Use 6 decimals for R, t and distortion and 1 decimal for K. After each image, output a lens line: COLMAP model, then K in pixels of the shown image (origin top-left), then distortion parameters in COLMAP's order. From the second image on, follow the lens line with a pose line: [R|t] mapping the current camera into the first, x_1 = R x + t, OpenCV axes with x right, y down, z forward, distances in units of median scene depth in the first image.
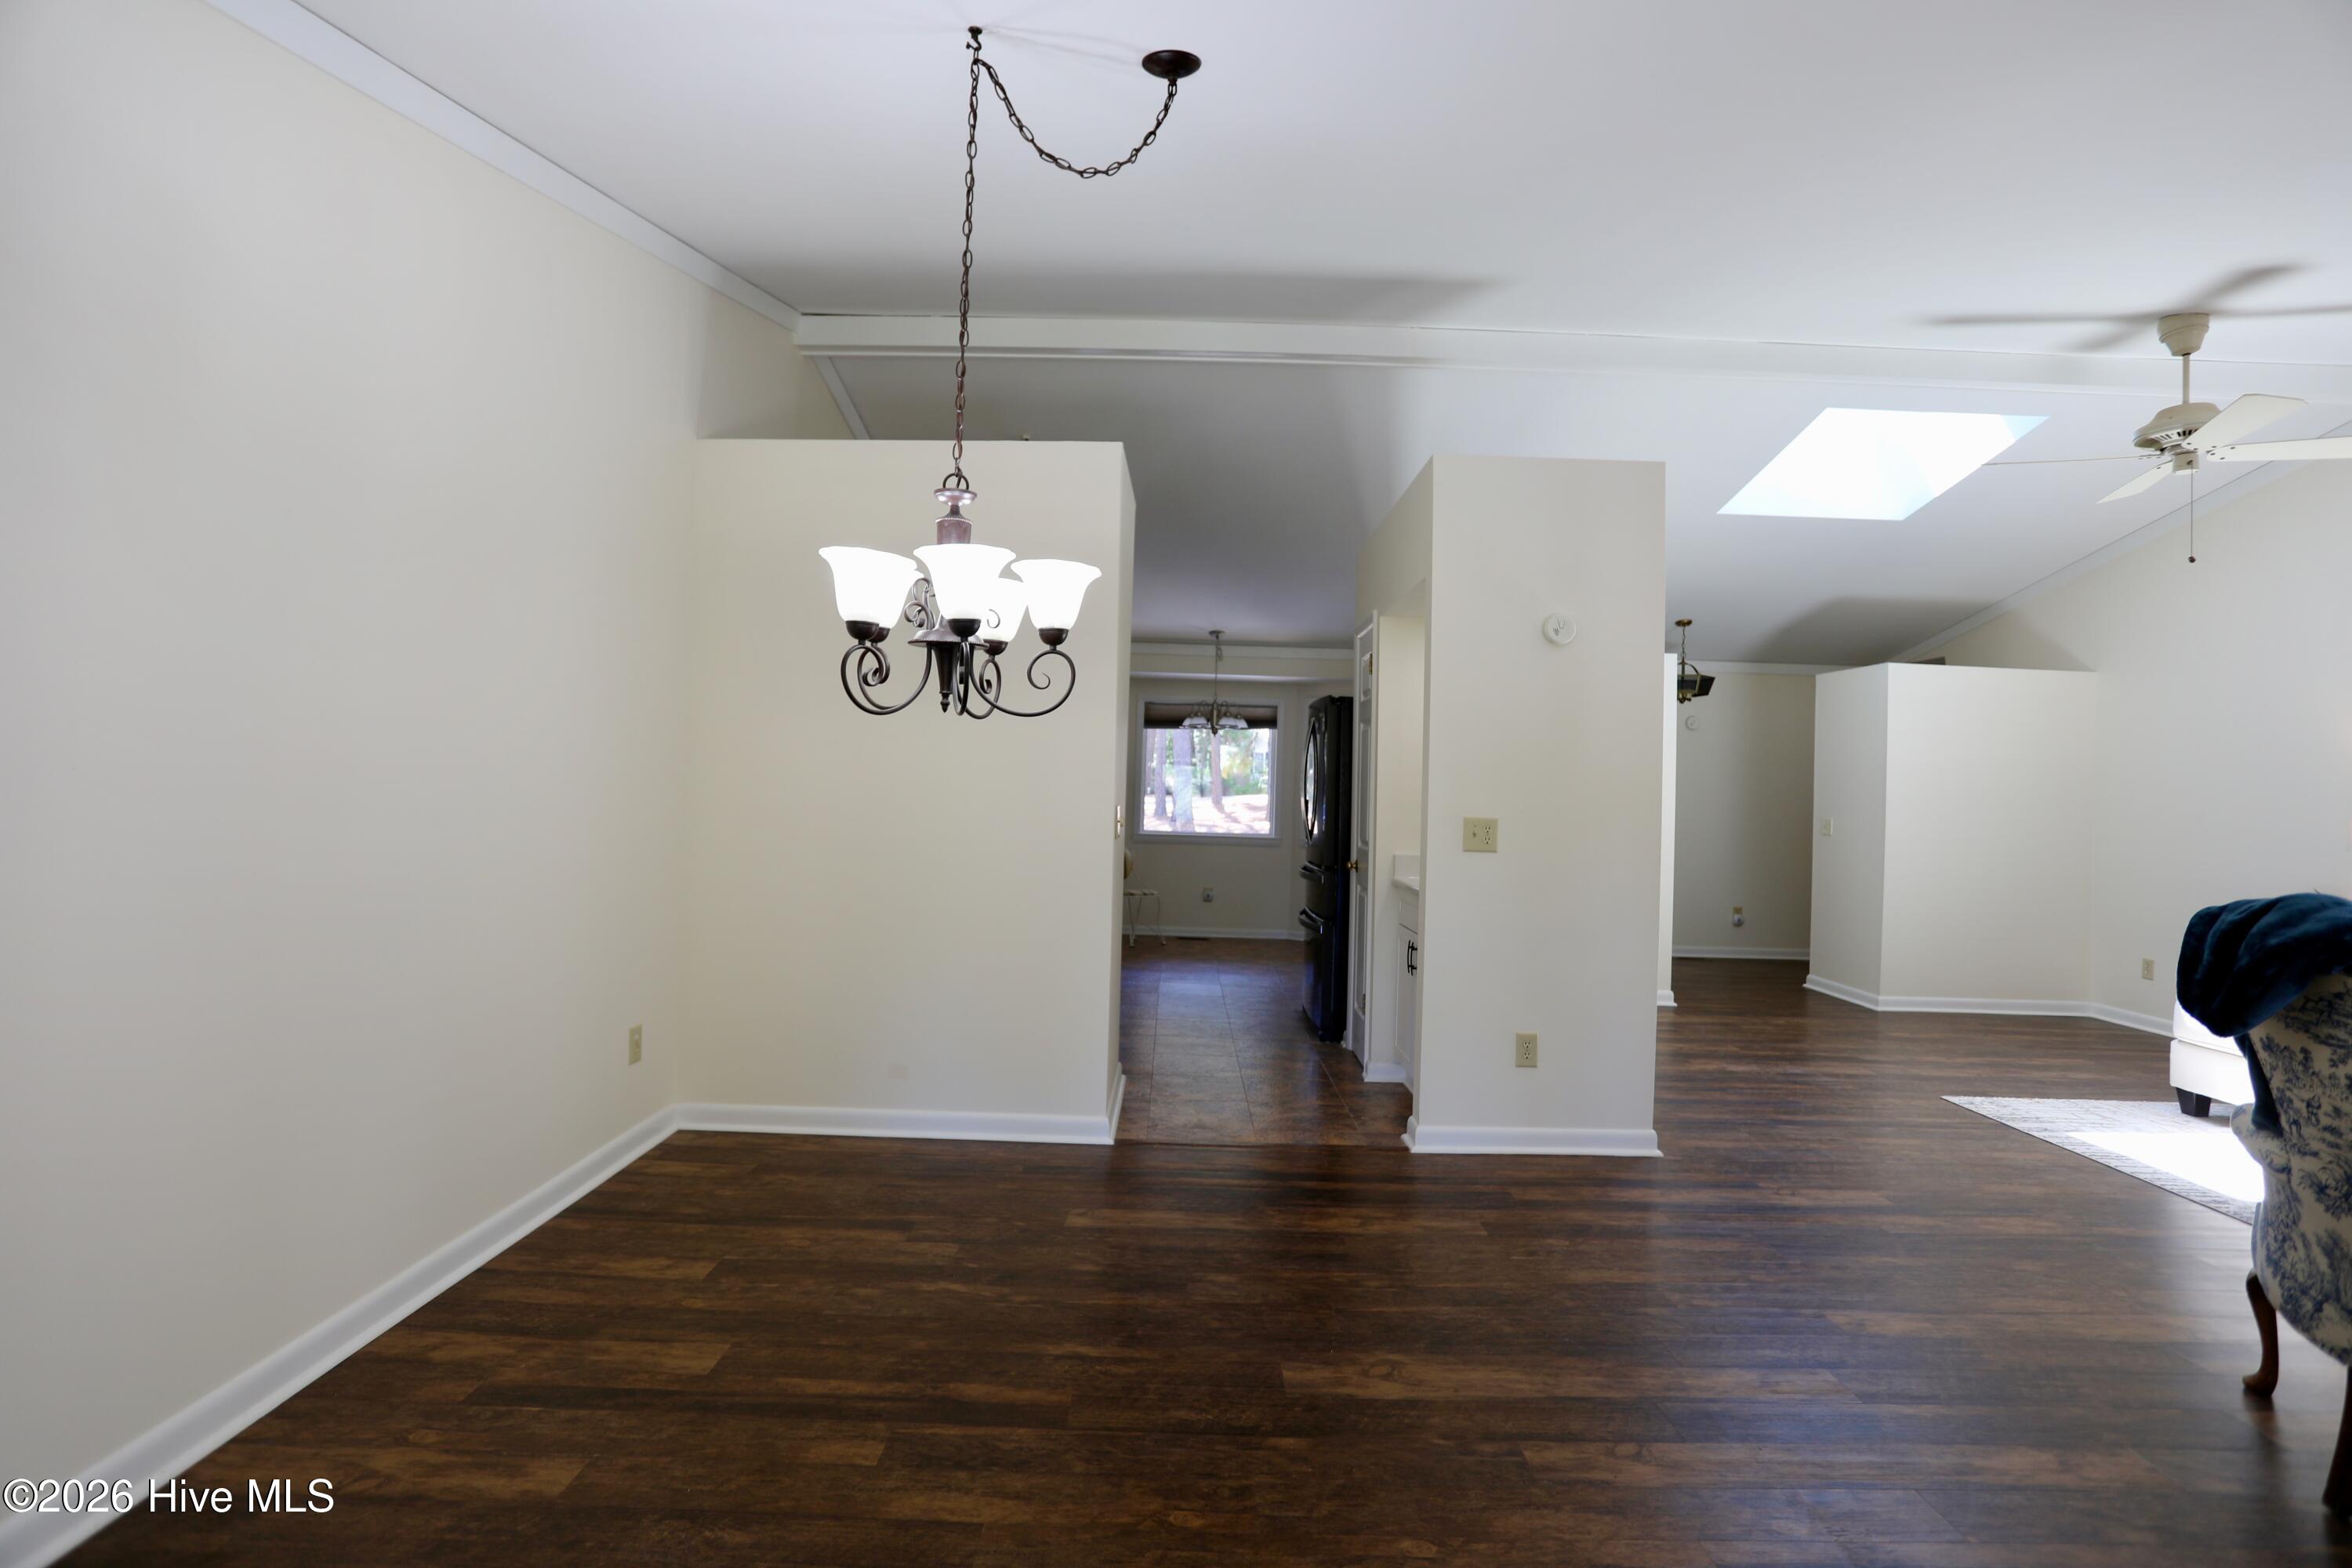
lens RADIAL K [[1154.5, 0, 1167.1], [0, 1154.5, 773.4], [0, 0, 1]] dist [-0.067704, 0.026963]
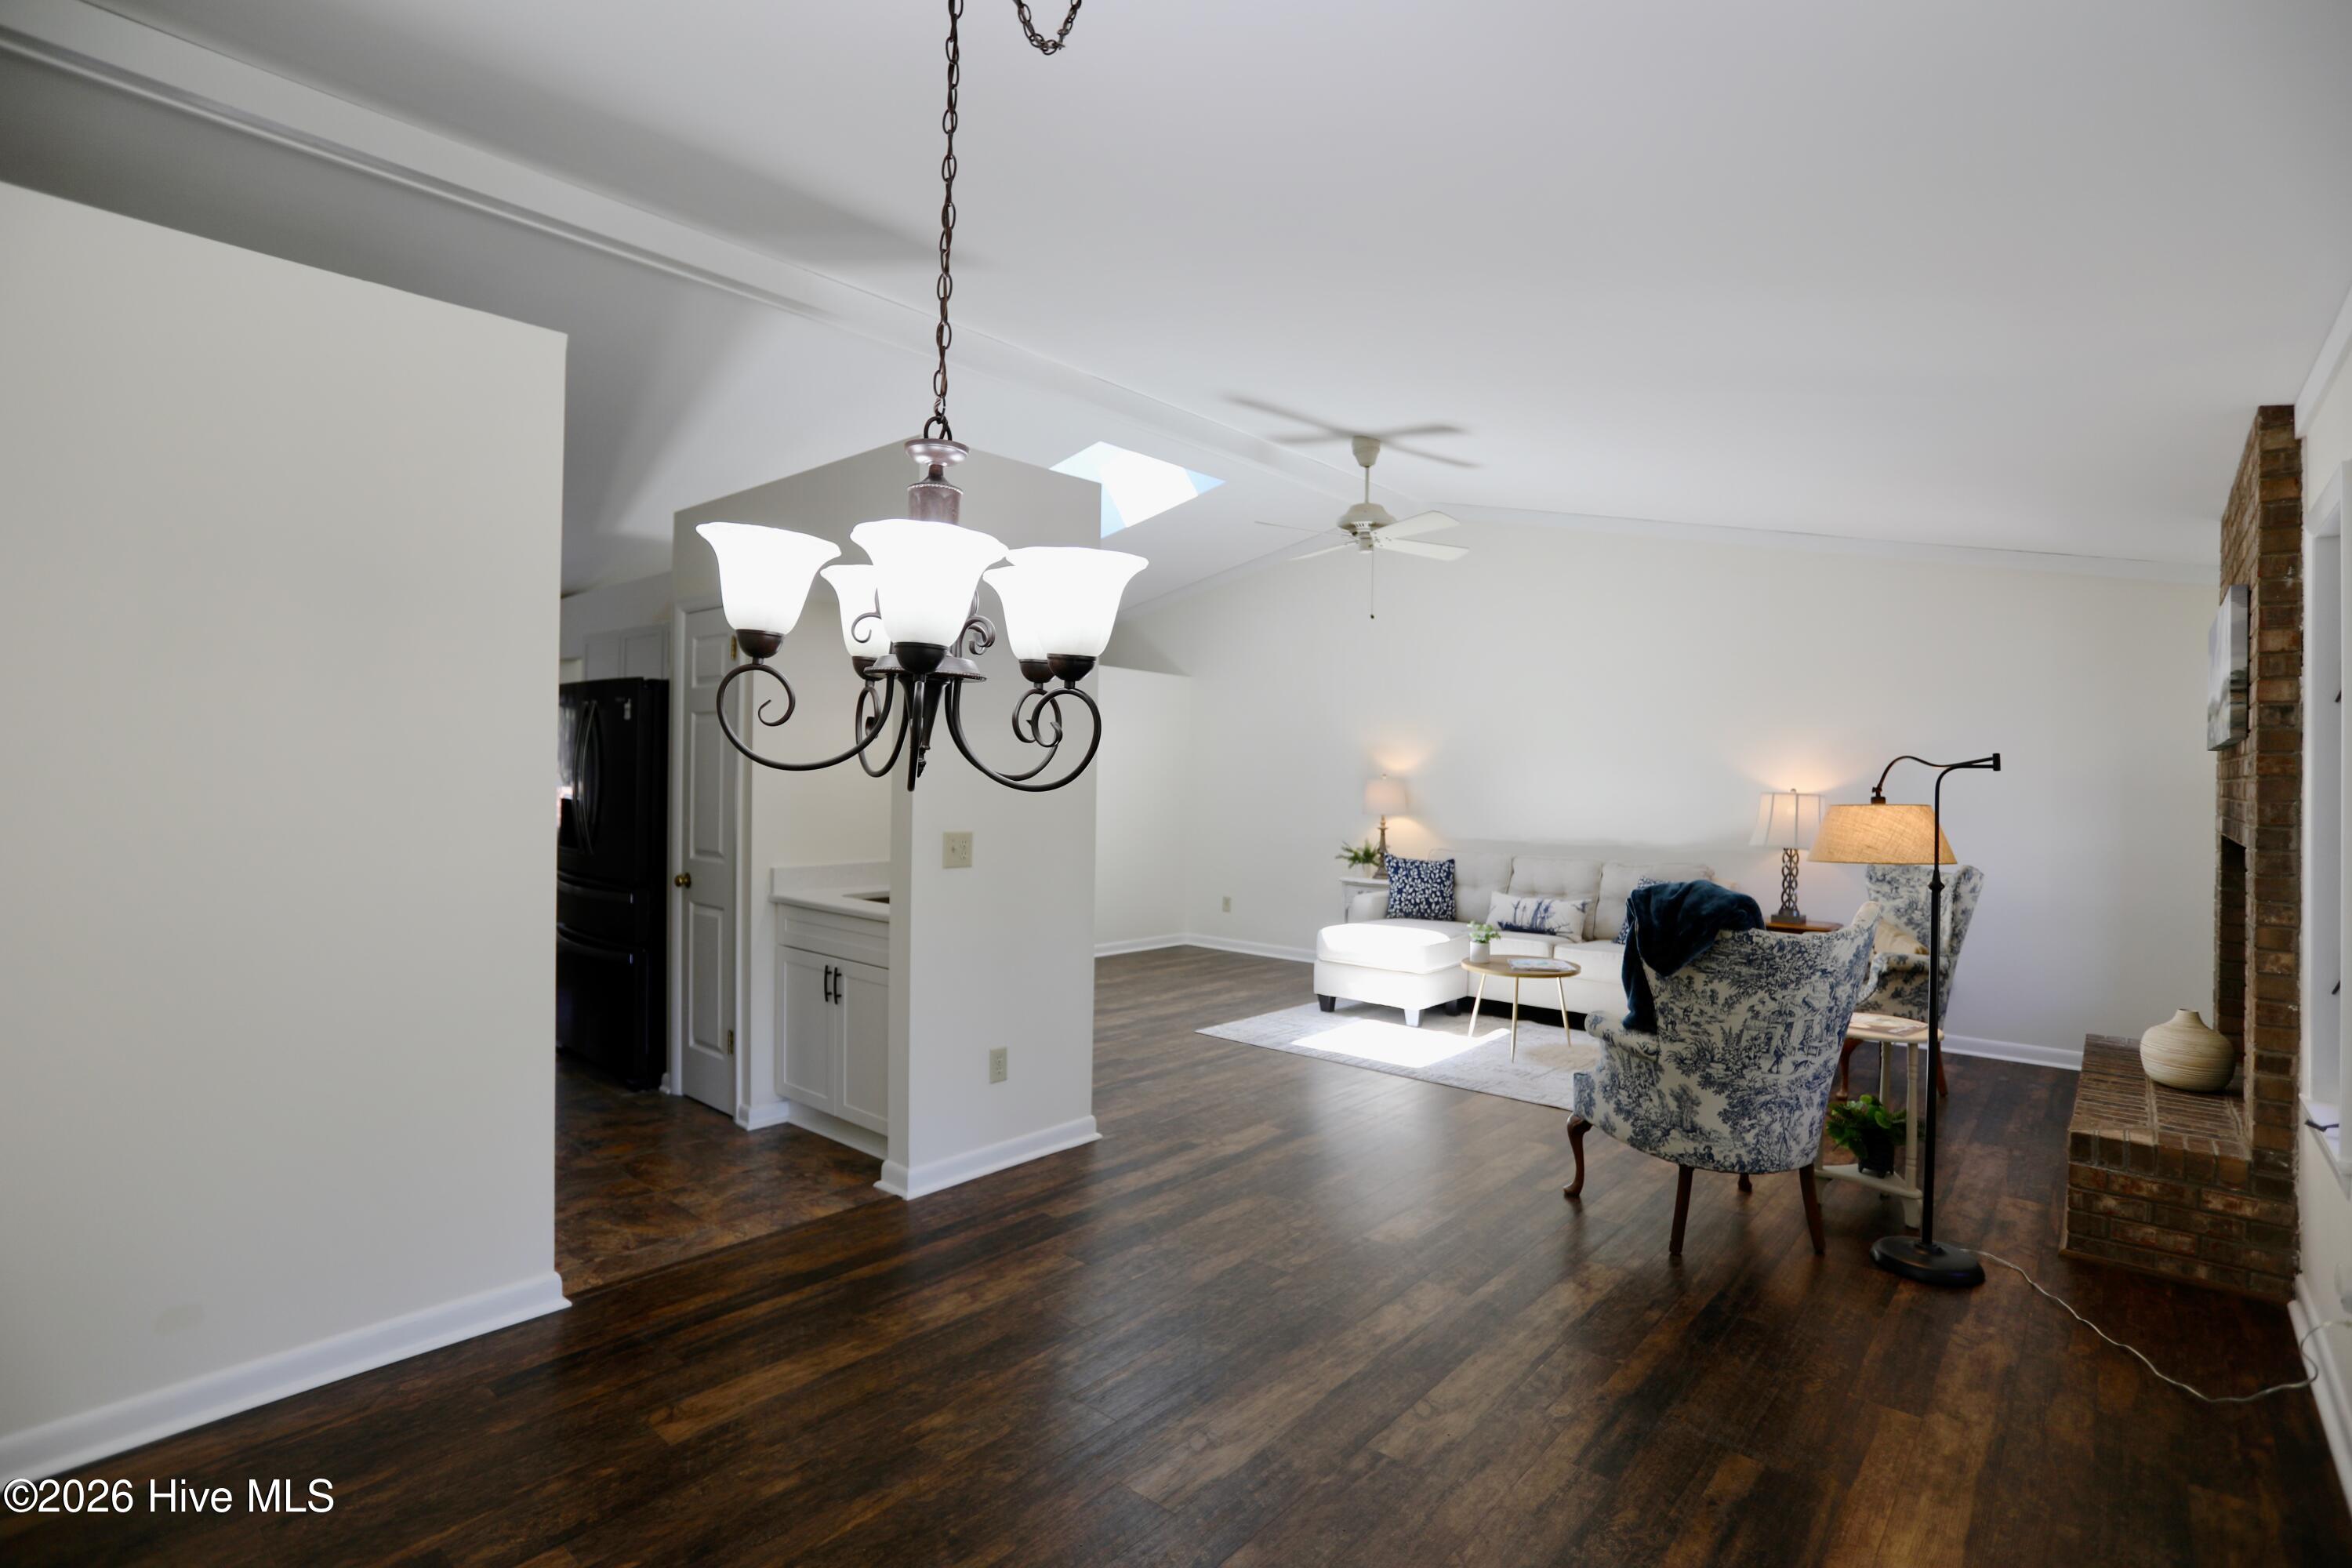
lens RADIAL K [[1154.5, 0, 1187.8], [0, 1154.5, 768.0], [0, 0, 1]] dist [-0.067704, 0.026963]
pose [[0.642398, -0.014674, 0.766231, -0.363093], [-0.011838, 0.999507, 0.029067, -0.047342], [-0.766280, -0.027743, 0.641908, 0.272456]]
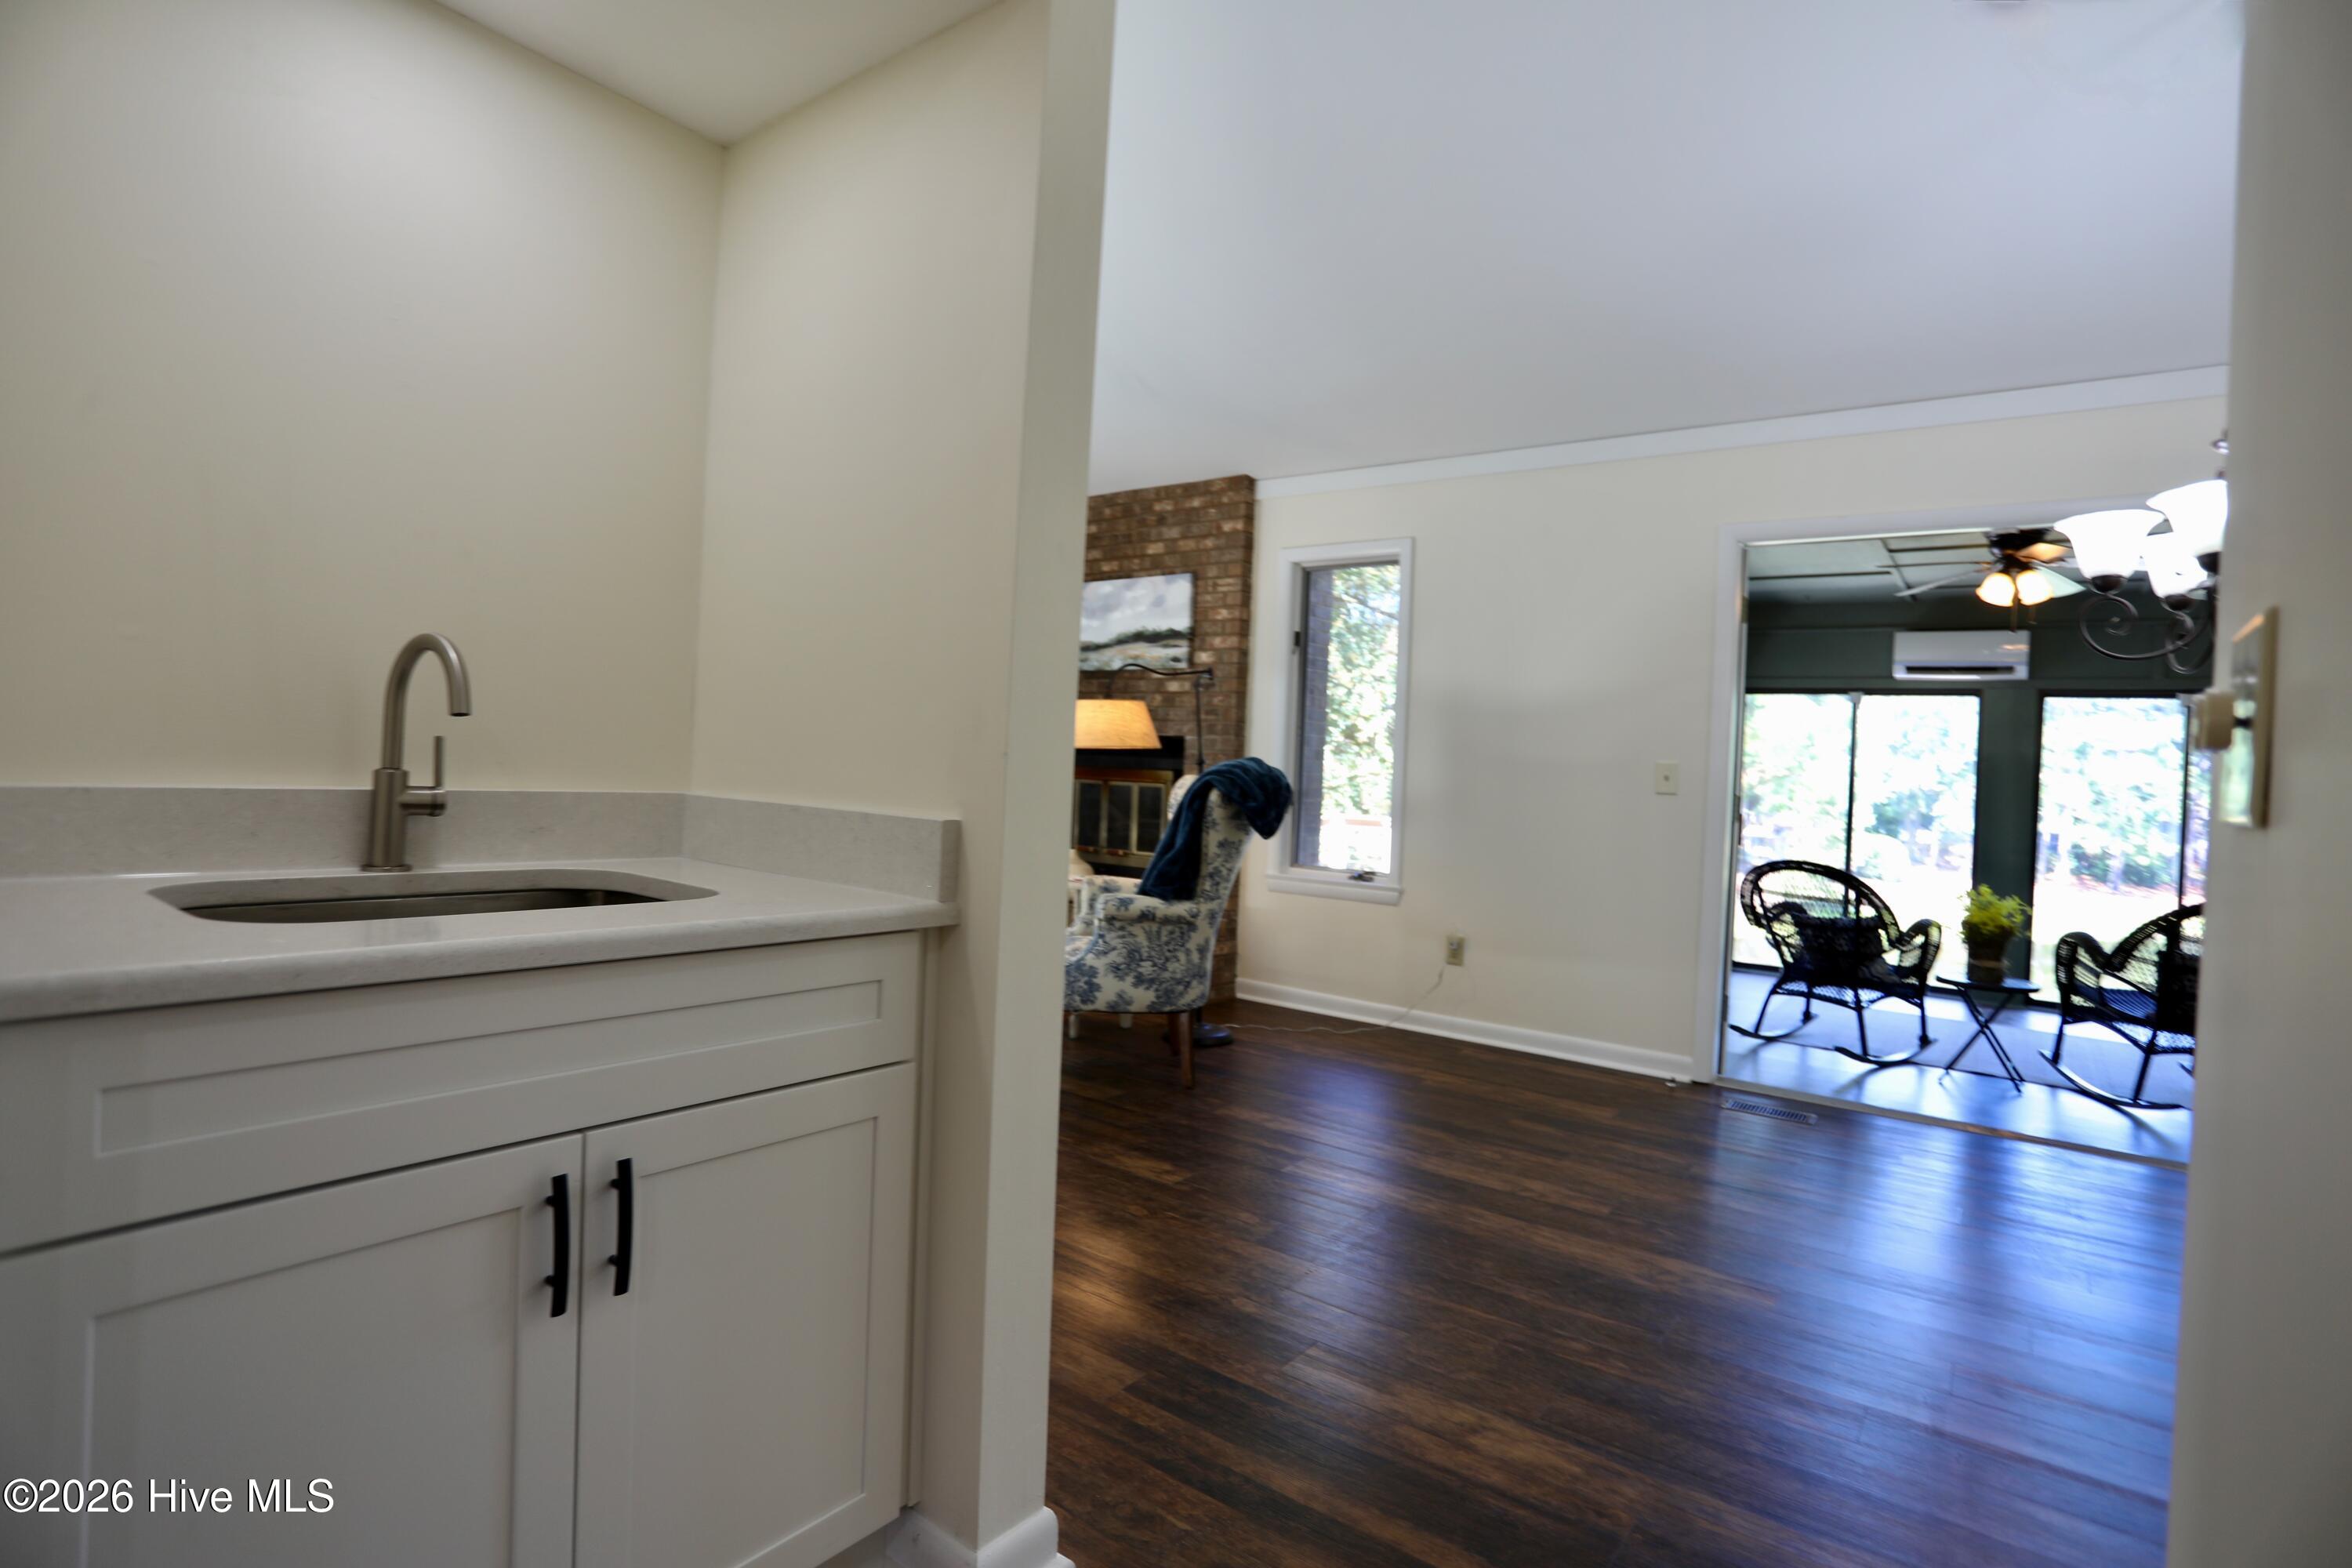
lens RADIAL K [[1154.5, 0, 1157.2], [0, 1154.5, 765.0], [0, 0, 1]] dist [-0.067704, 0.026963]
pose [[-0.797446, -0.051703, 0.601172, -0.017797], [-0.065599, 0.997845, -0.001199, 0.070789], [-0.599814, -0.040392, -0.799119, 1.395115]]
